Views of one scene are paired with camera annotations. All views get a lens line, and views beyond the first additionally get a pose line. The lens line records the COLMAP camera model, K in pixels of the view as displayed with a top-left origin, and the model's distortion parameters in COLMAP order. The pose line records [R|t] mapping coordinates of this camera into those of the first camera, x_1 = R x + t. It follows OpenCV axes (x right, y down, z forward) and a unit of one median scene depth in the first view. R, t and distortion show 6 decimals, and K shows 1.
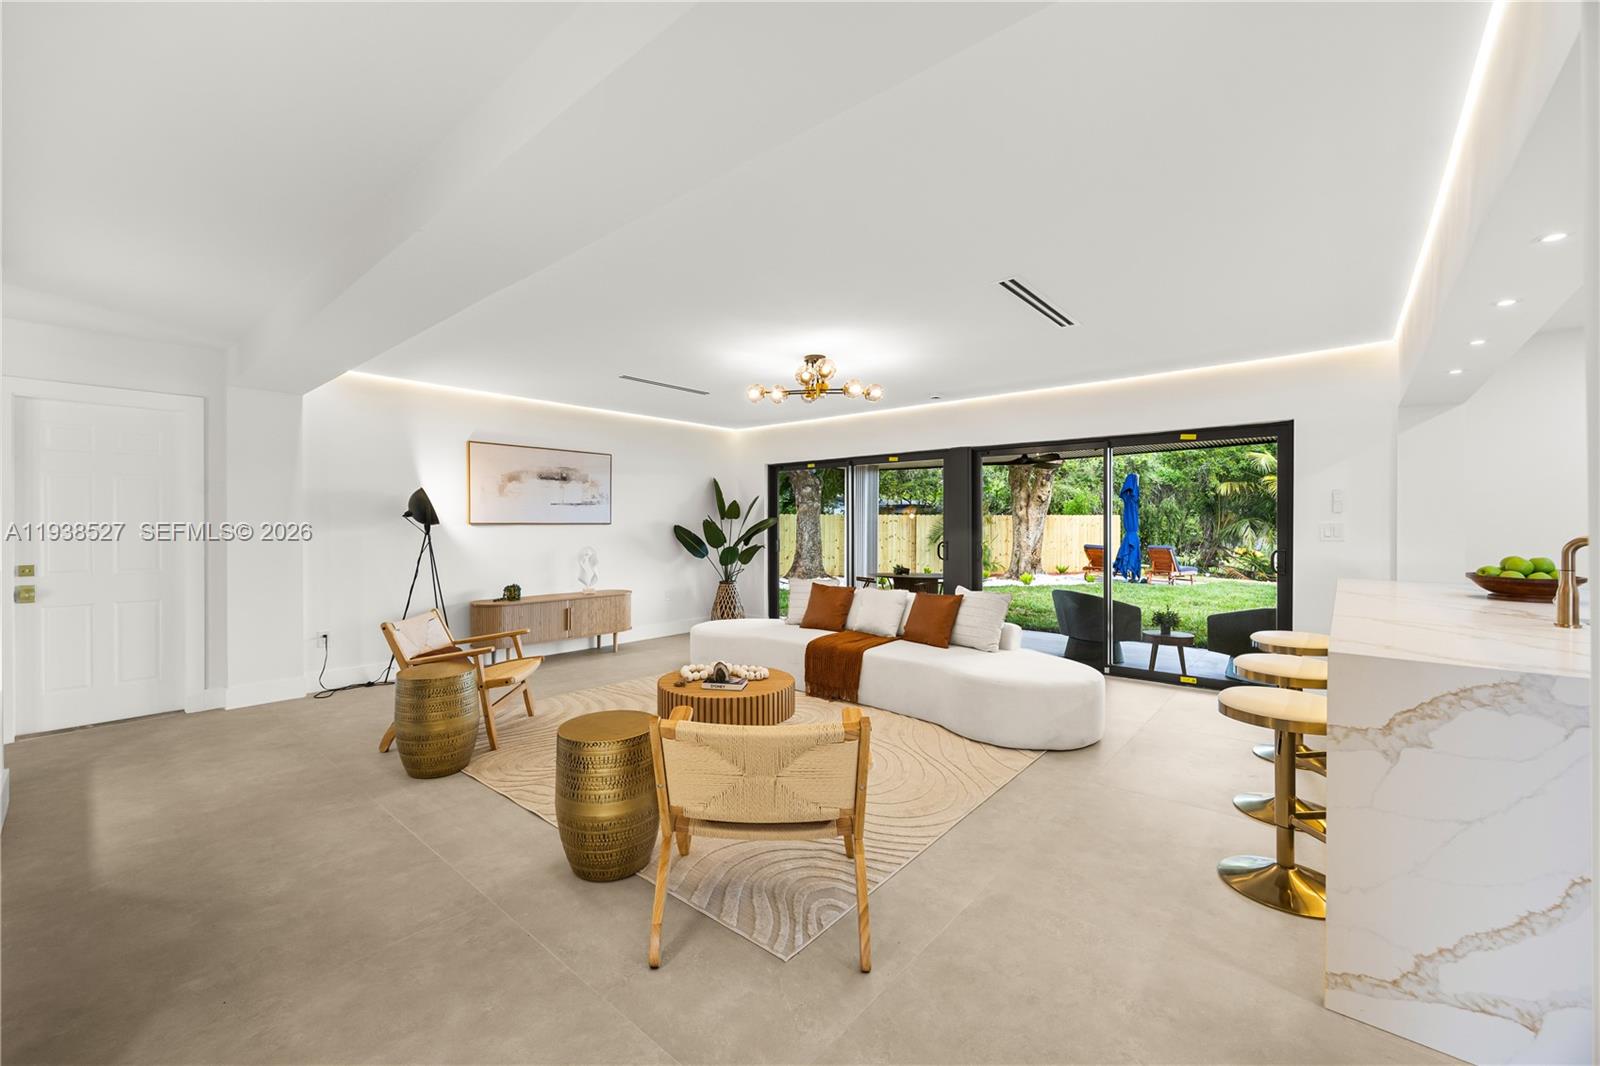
lens RADIAL K [[639.7, 0, 775.2], [0, 639.7, 521.4], [0, 0, 1]] dist [0.005412, -0.000894]
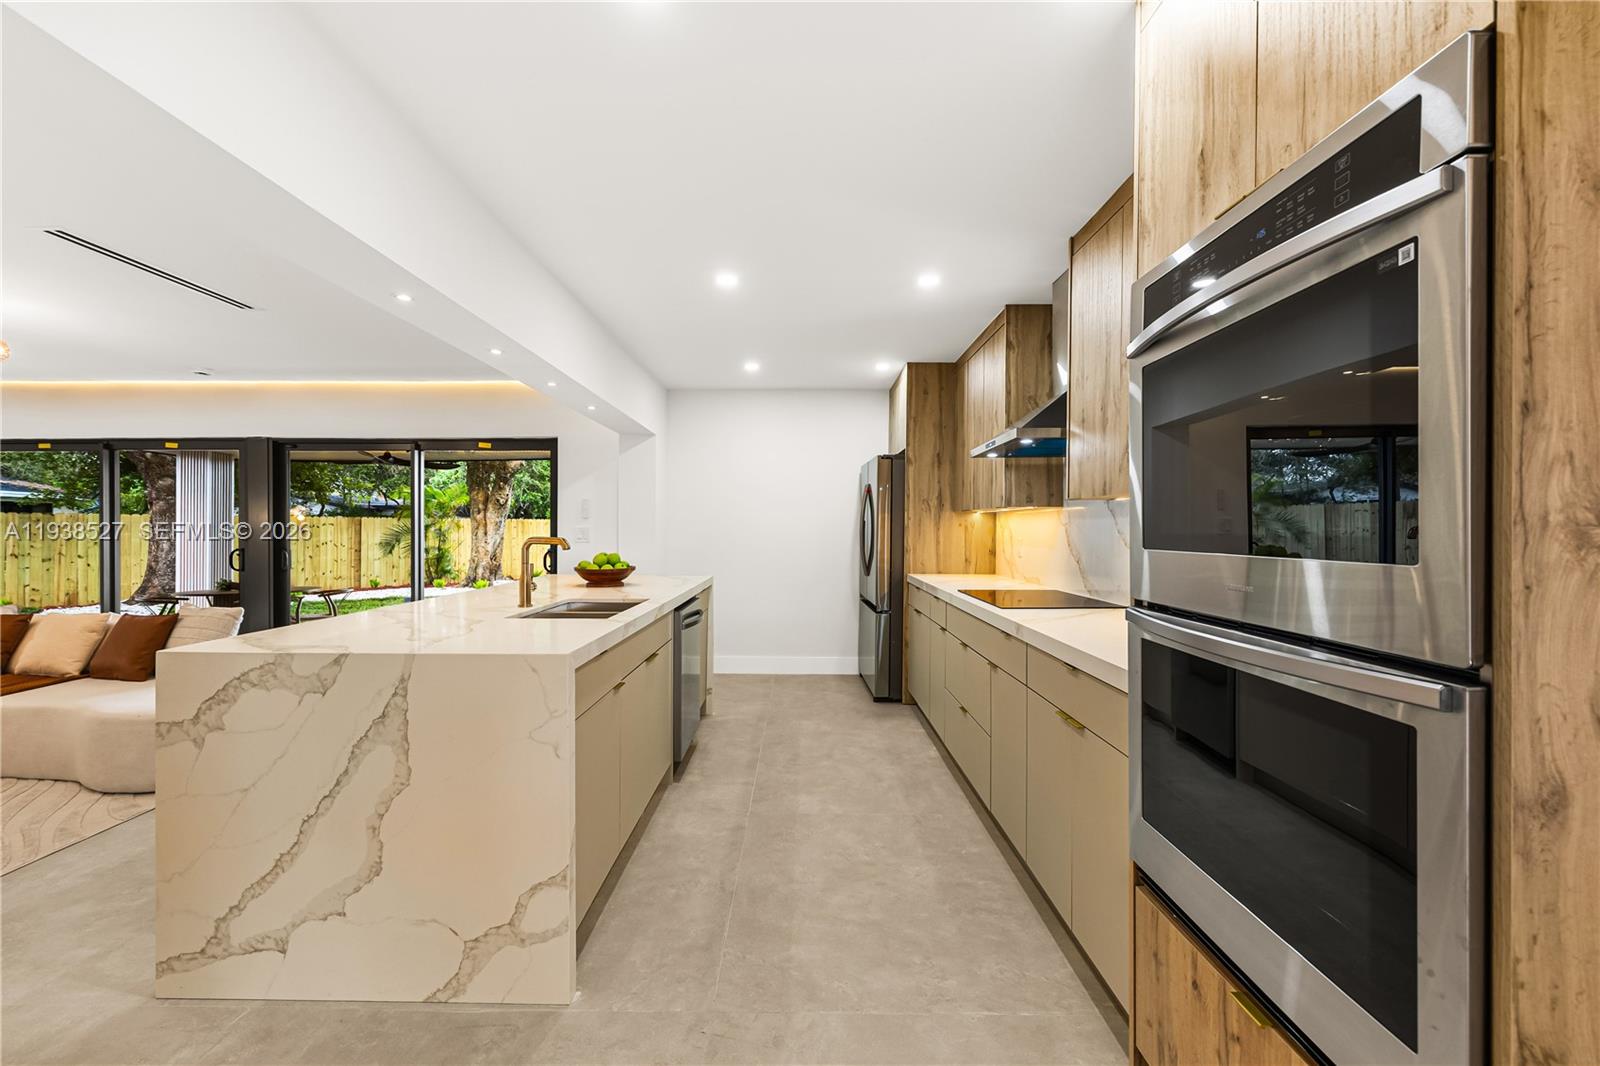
lens RADIAL K [[652.5, 0, 802.3], [0, 652.5, 527.2], [0, 0, 1]] dist [0.000718, 0.000365]
pose [[0.755817, 0.000339, 0.654783, 0.306623], [-0.002227, 0.999995, 0.002053, -0.000509], [-0.654779, -0.003010, 0.755814, -0.149520]]
